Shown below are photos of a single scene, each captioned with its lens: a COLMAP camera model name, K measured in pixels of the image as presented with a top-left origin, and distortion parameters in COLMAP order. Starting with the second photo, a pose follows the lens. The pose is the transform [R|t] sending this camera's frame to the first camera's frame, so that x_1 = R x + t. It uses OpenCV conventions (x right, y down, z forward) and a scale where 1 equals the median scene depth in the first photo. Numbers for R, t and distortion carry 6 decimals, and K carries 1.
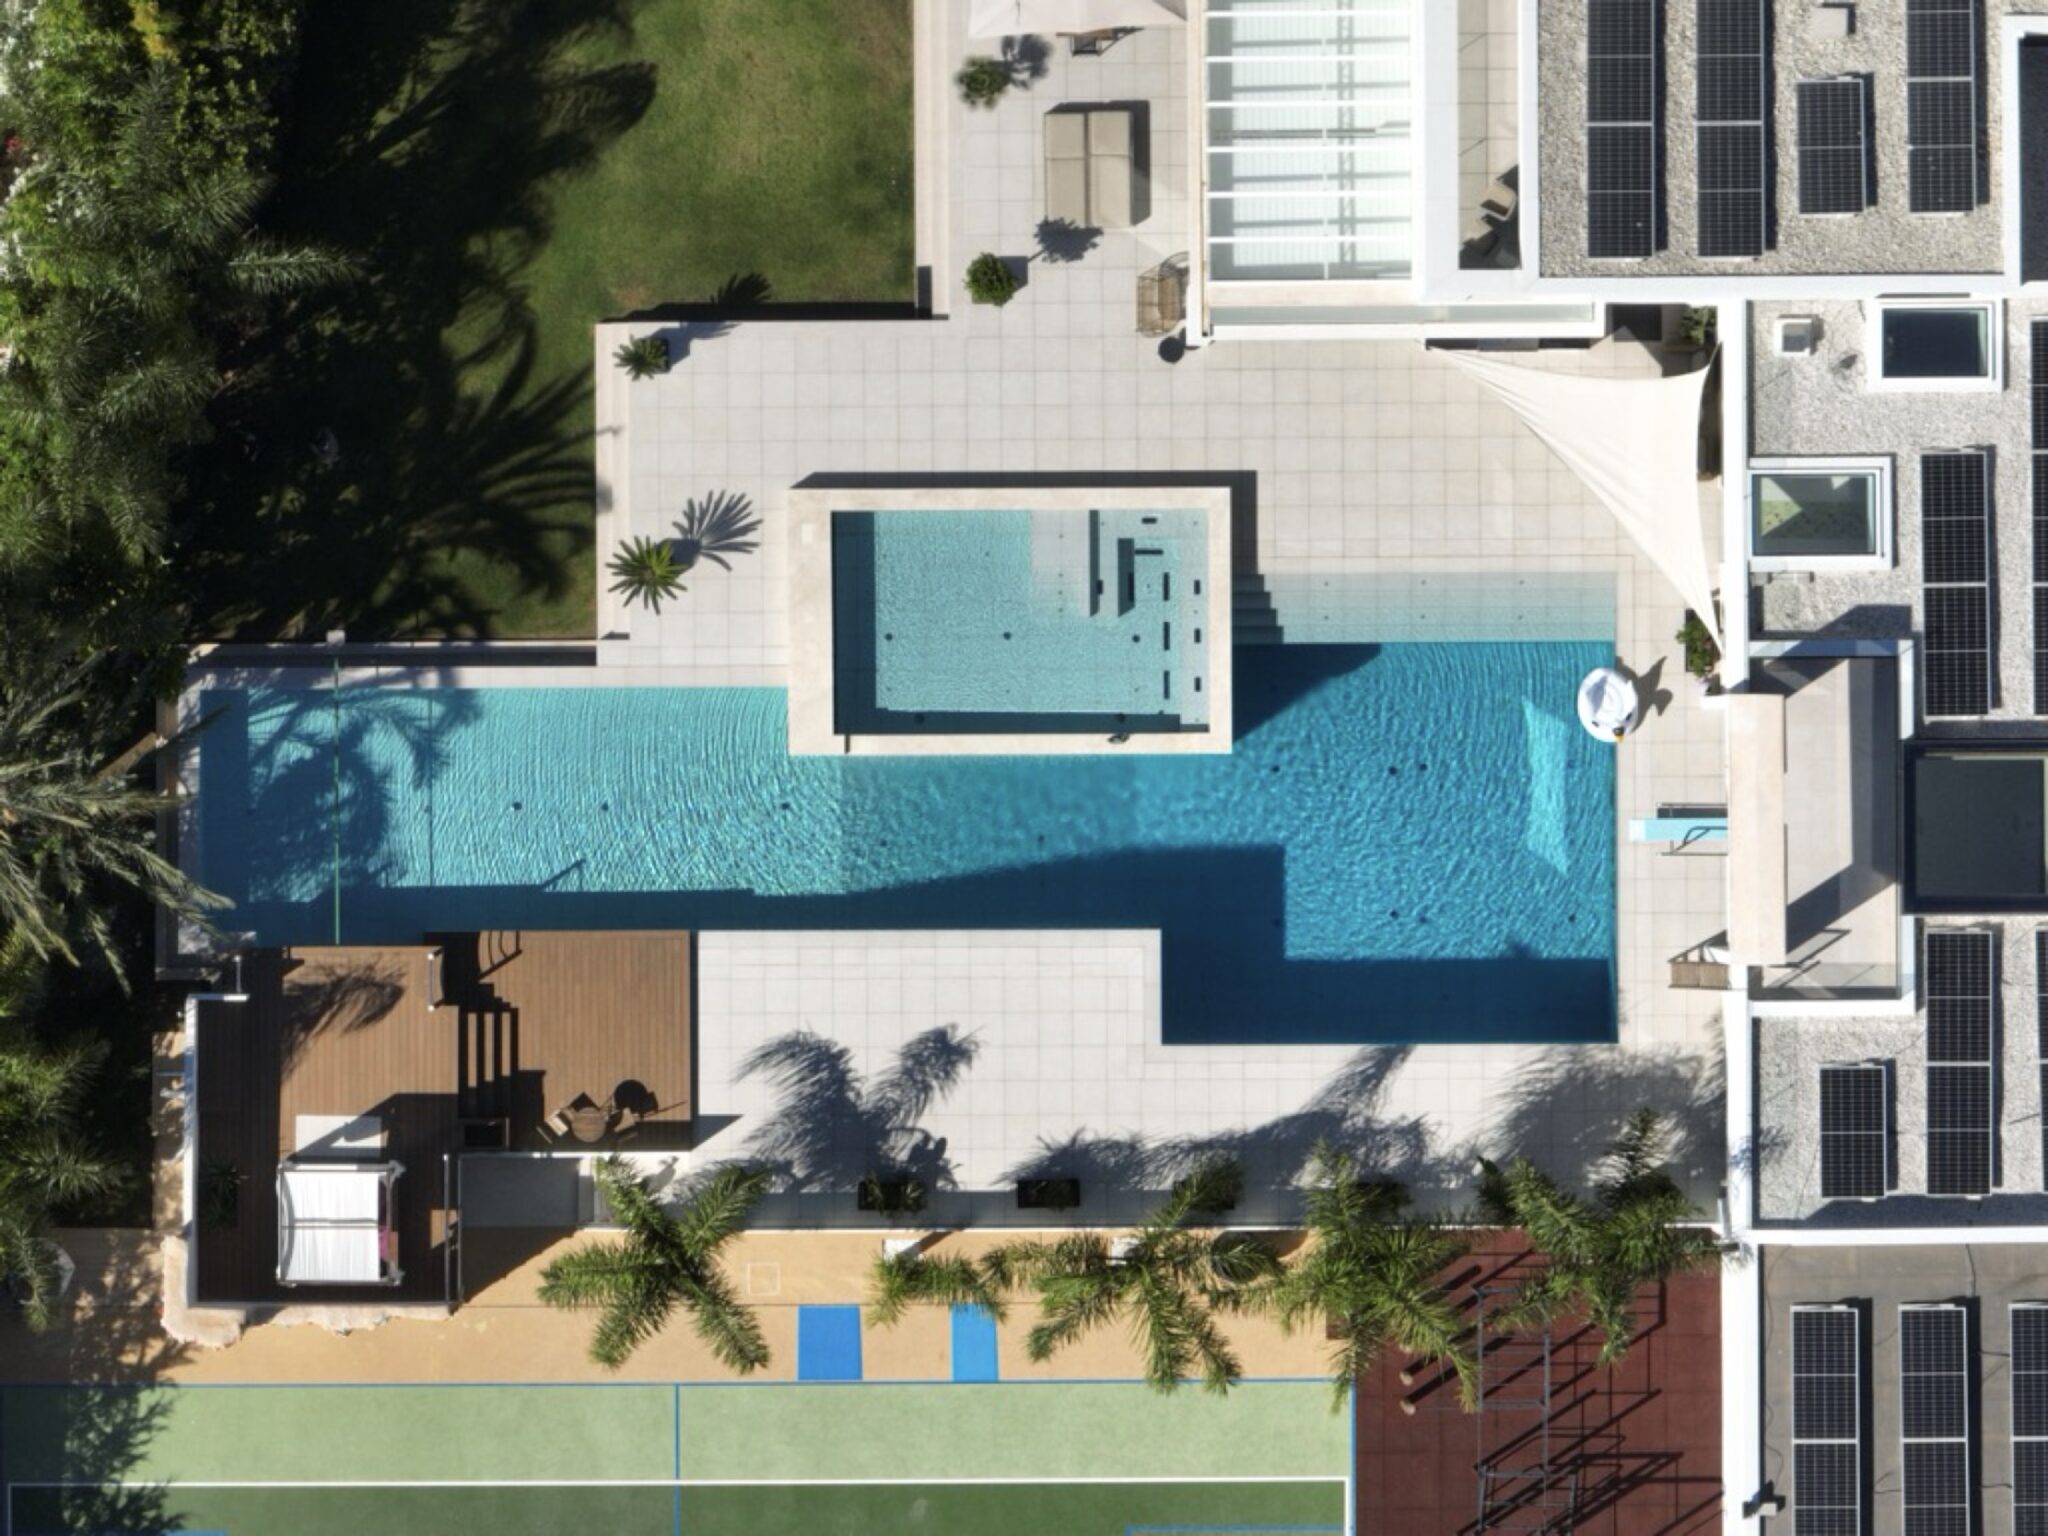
lens RADIAL K [[9612.7, 0, 1024.0], [0, 9612.7, 768.0], [0, 0, 1]] dist [0.127721, -117.885089]
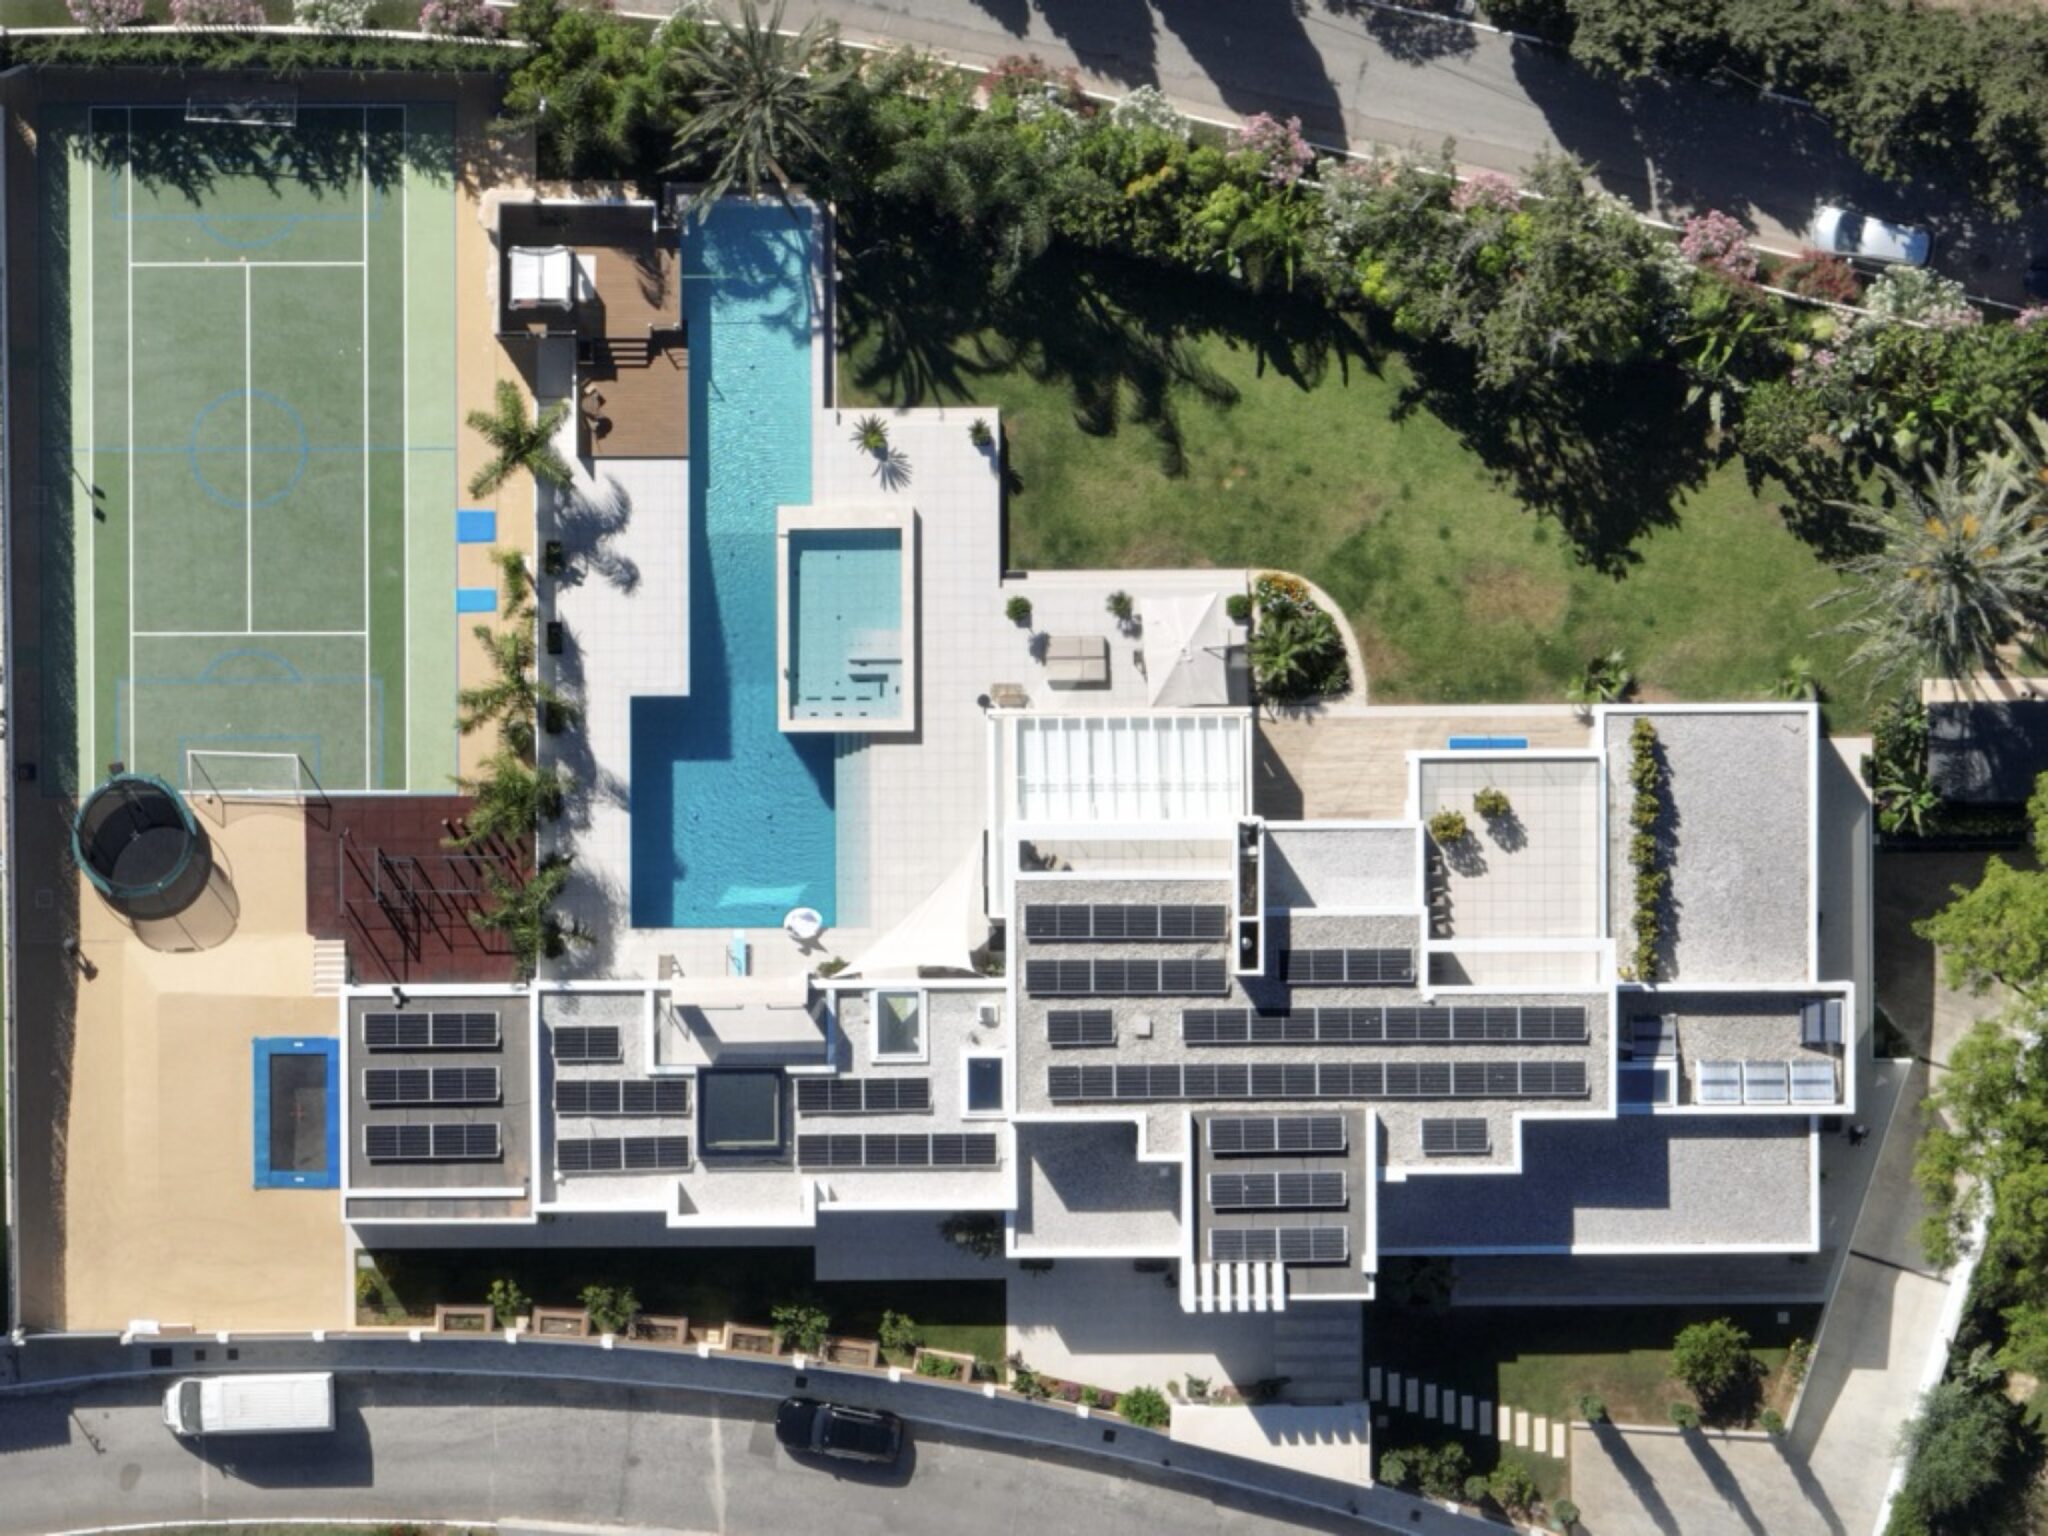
lens RADIAL K [[9627.7, 0, 1024.3], [0, 9627.7, 580.0], [0, 0, 1]] dist [1.506115, -126.500802]
pose [[-0.000472, 0.999943, -0.010636, 0.011727], [-0.999618, -0.000765, -0.027619, 0.002789], [-0.027625, 0.010619, 0.999562, -0.986198]]
